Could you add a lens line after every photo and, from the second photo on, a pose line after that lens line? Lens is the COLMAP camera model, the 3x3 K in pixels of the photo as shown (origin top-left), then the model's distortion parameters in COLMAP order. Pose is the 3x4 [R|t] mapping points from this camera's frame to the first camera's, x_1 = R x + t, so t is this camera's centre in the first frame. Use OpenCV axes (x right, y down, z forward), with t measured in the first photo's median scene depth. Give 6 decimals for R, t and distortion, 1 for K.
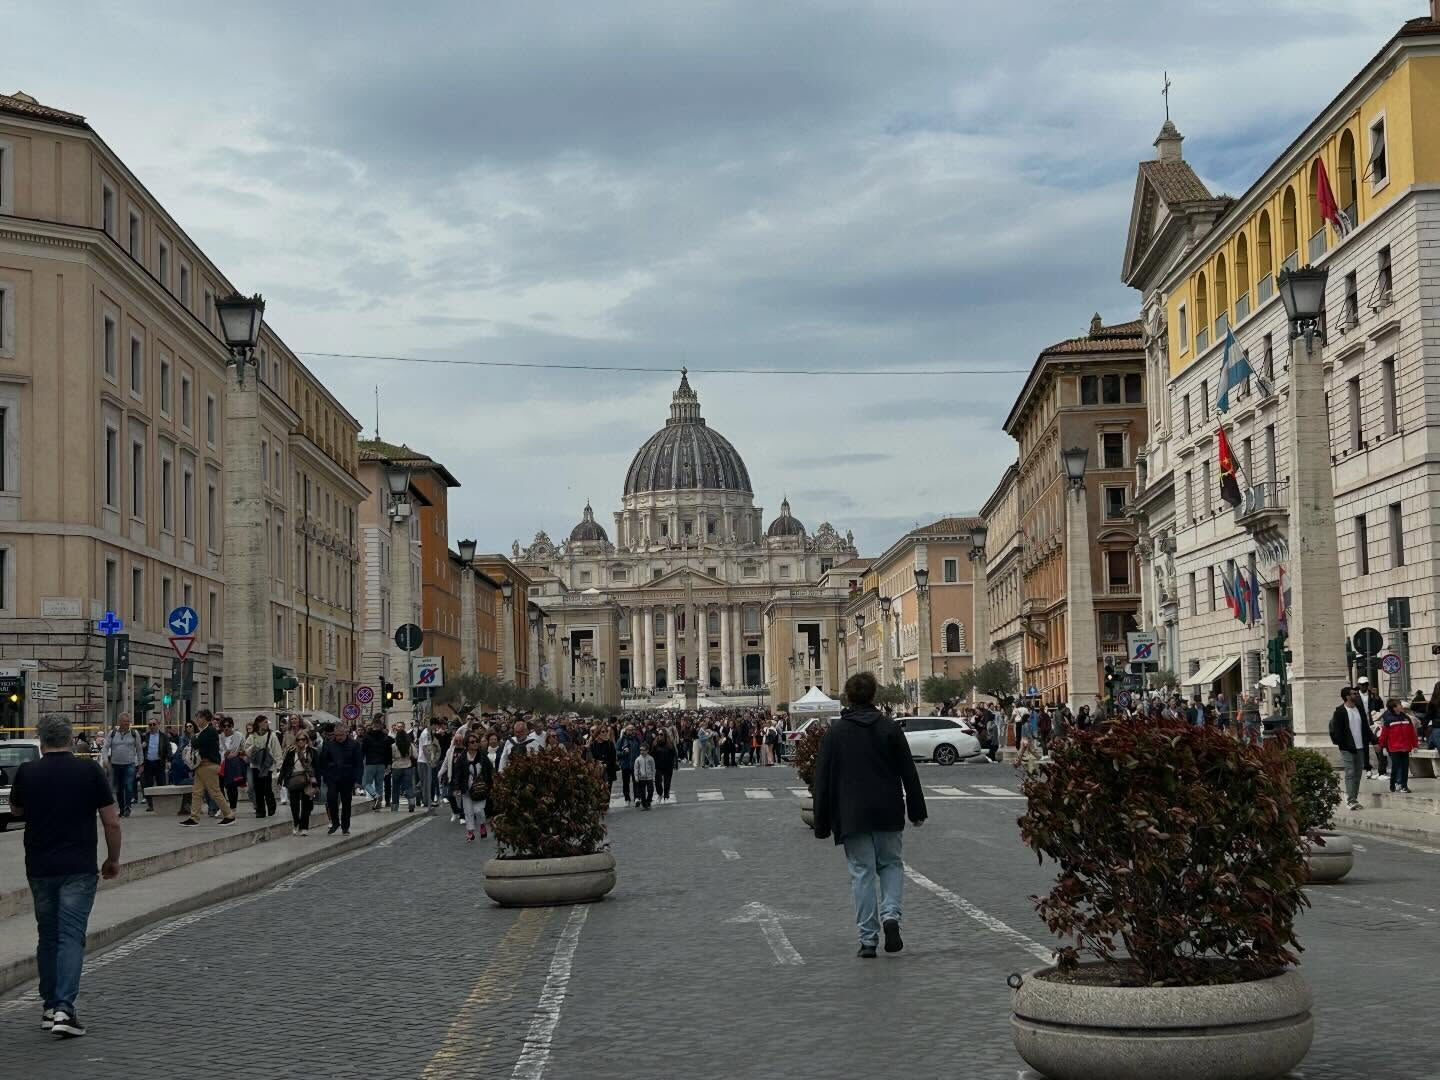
lens RADIAL K [[2208.6, 0, 720.0], [0, 2208.6, 540.0], [0, 0, 1]] dist [-0.166413, -0.038295]
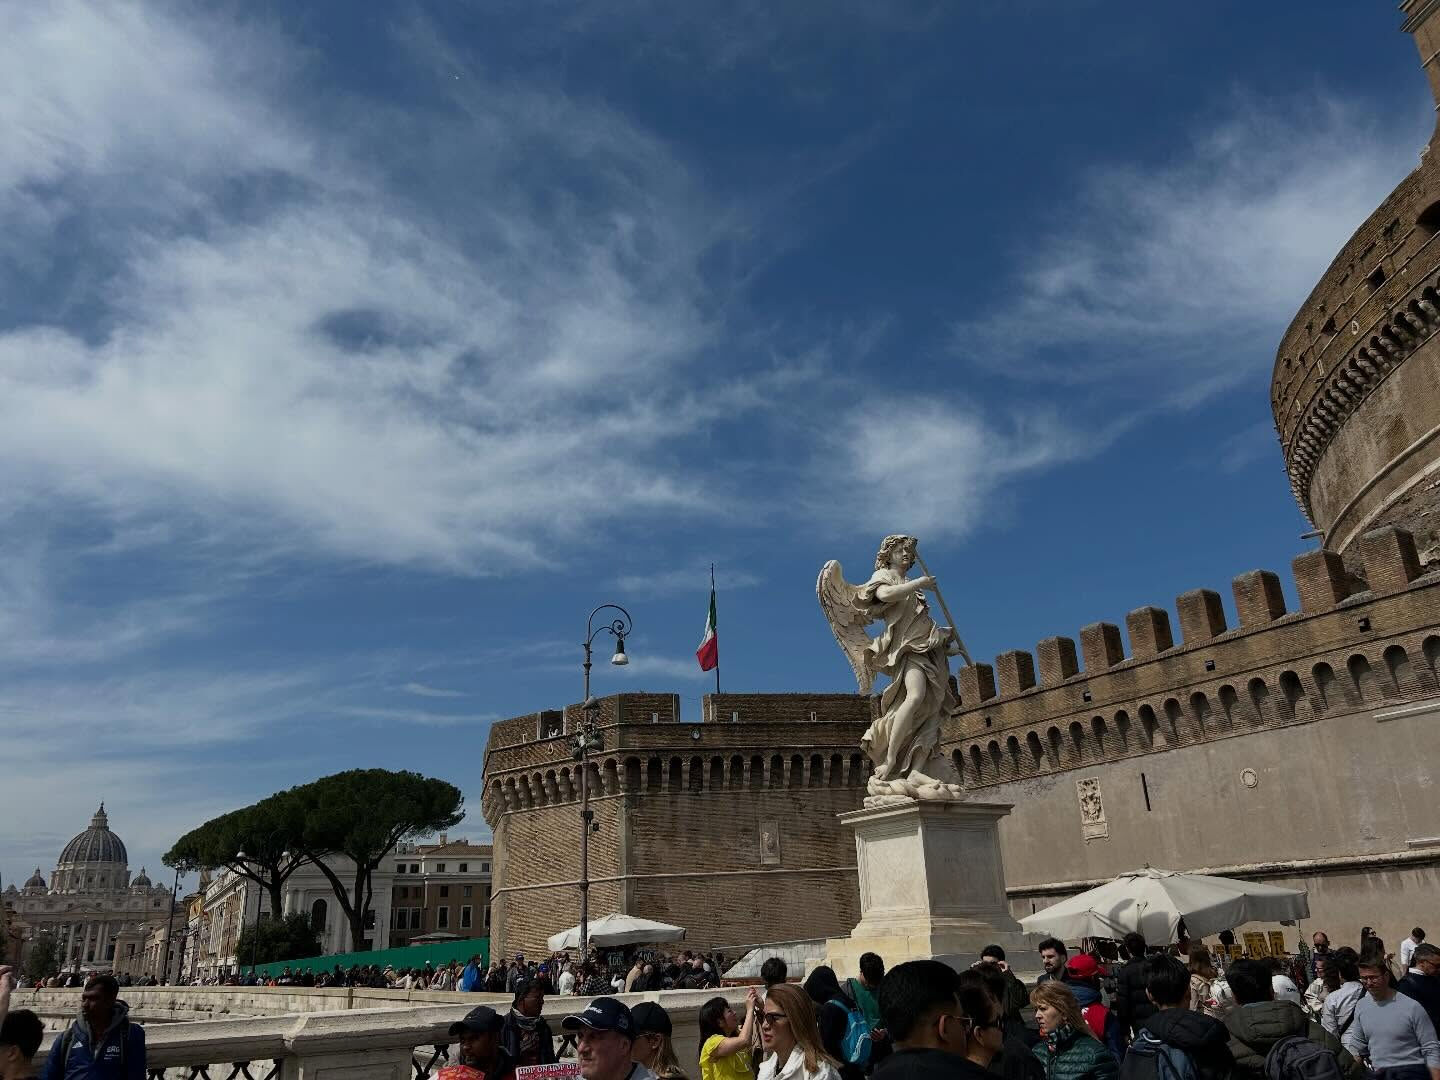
lens RADIAL K [[1078.9, 0, 715.6], [0, 1078.9, 544.6], [0, 0, 1]] dist [0.056582, -0.057668]
pose [[0.882415, 0.156796, 0.443575, -0.001011], [-0.025142, 0.957199, -0.288337, -0.030711], [-0.469800, 0.243281, 0.848589, -0.305846]]
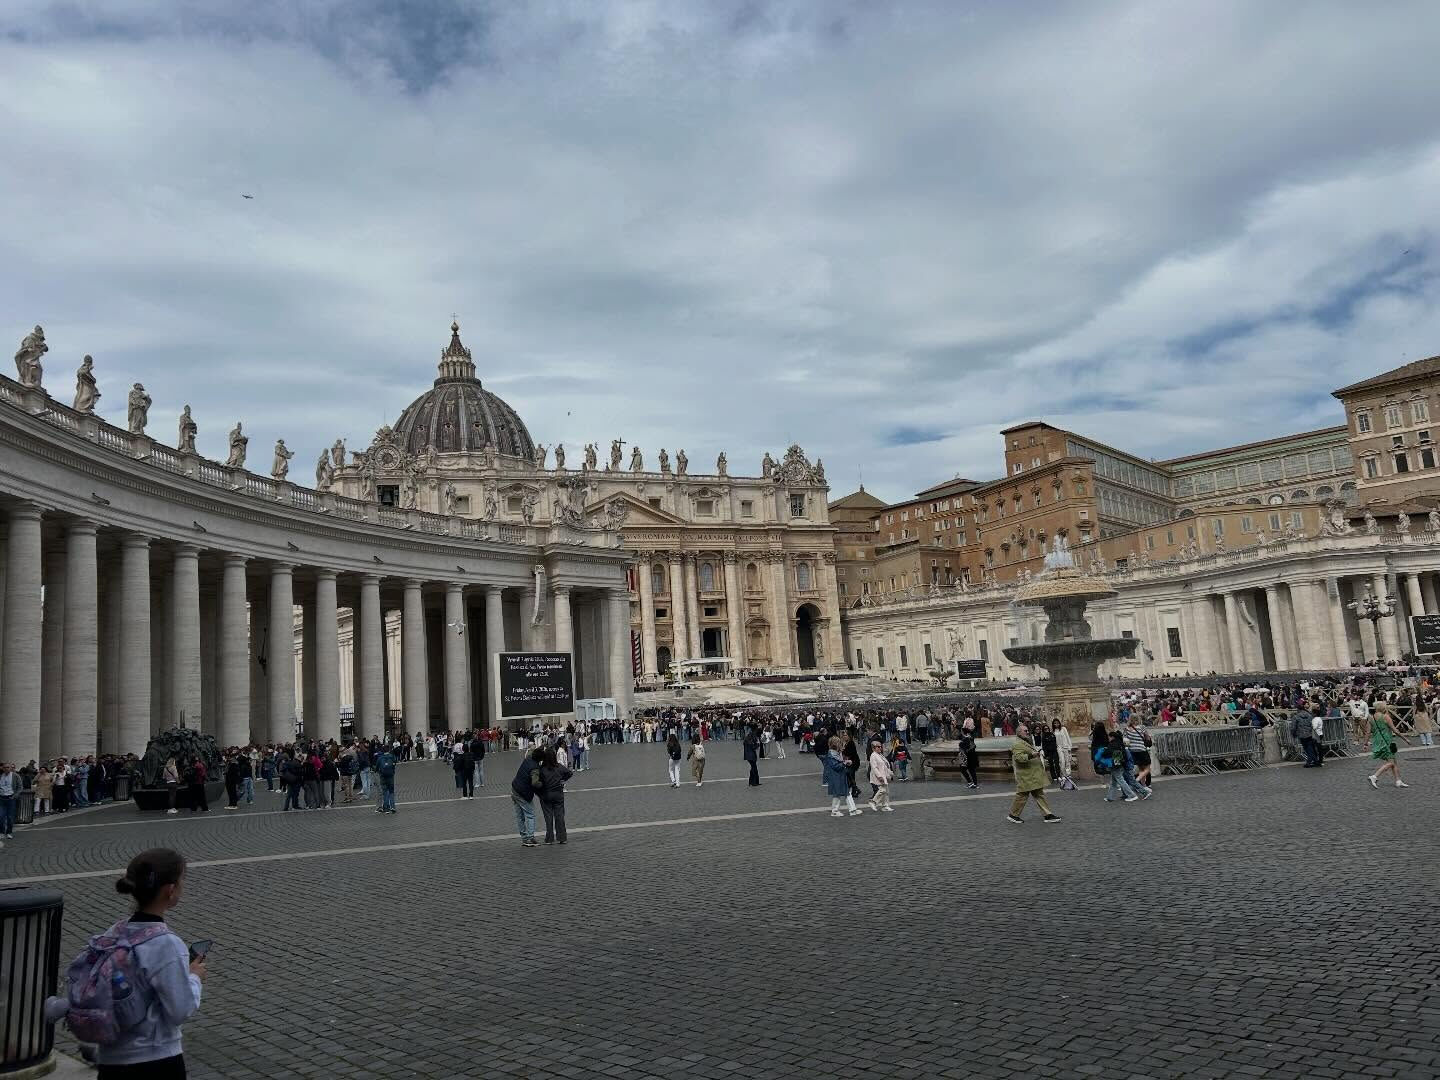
lens RADIAL K [[1069.2, 0, 725.1], [0, 1069.2, 553.5], [0, 0, 1]] dist [0.073348, -0.064892]
pose [[0.892132, 0.022716, 0.451204, -0.130394], [0.016455, 0.996439, -0.082700, 0.056244], [-0.451476, 0.081204, 0.888581, 0.703044]]
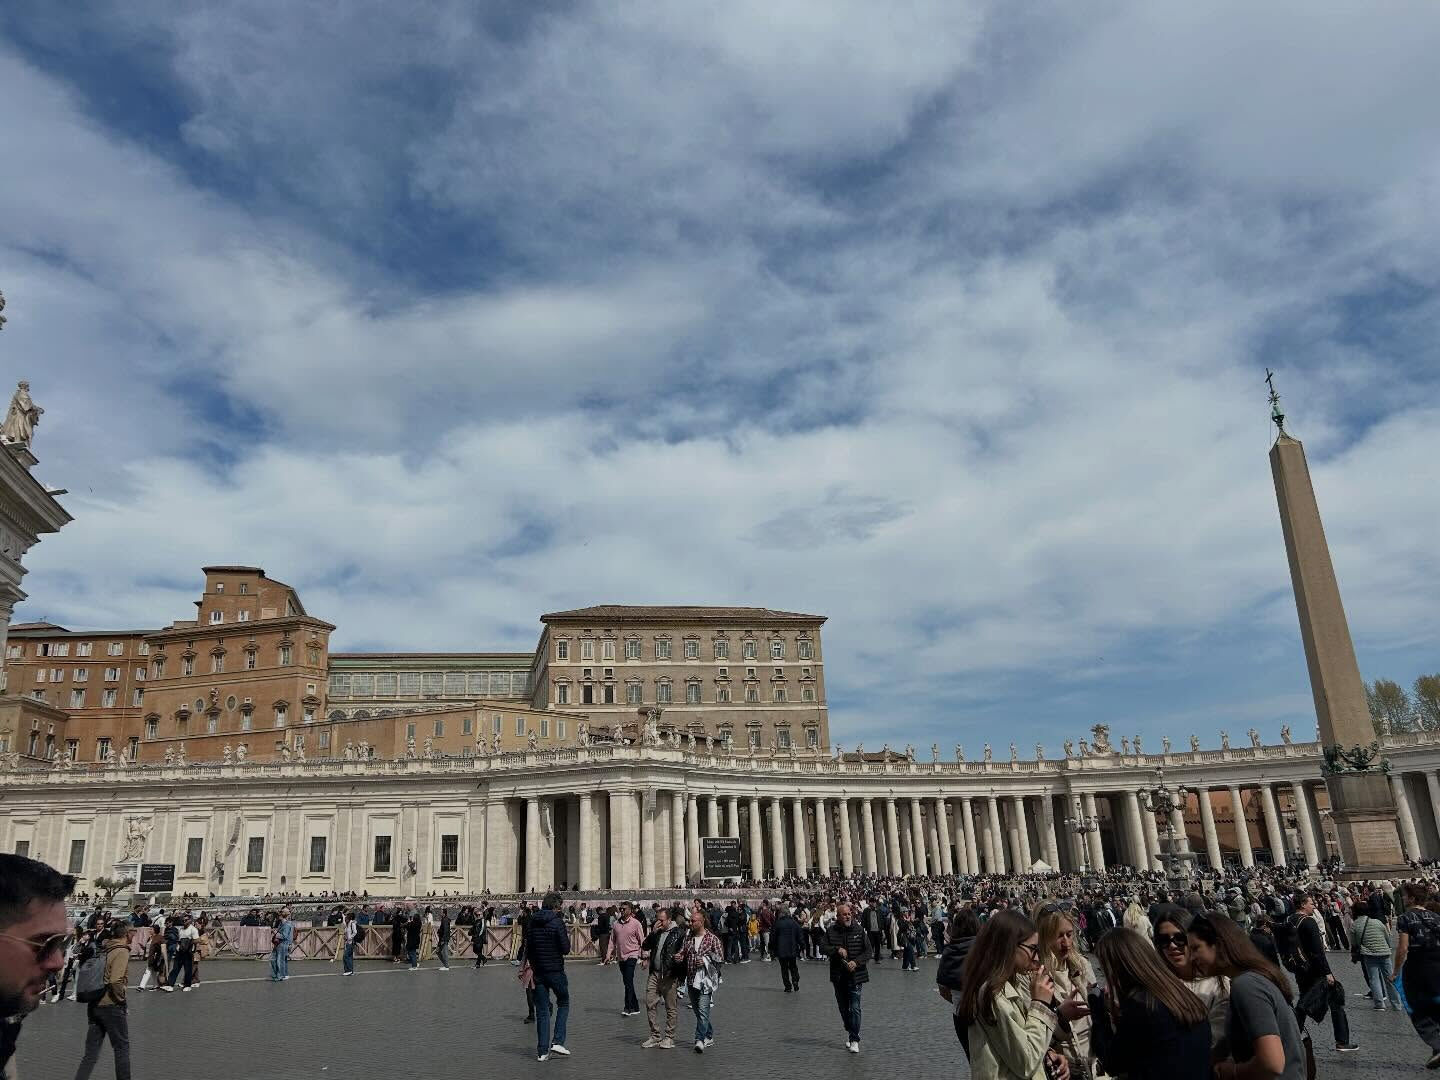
lens RADIAL K [[1071.6, 0, 722.1], [0, 1071.6, 544.2], [0, 0, 1]] dist [0.045799, -0.056386]
pose [[0.186661, 0.309207, 0.932496, -0.127289], [-0.039440, 0.950772, -0.307372, 0.062255], [-0.981632, 0.020597, 0.189668, 0.779579]]
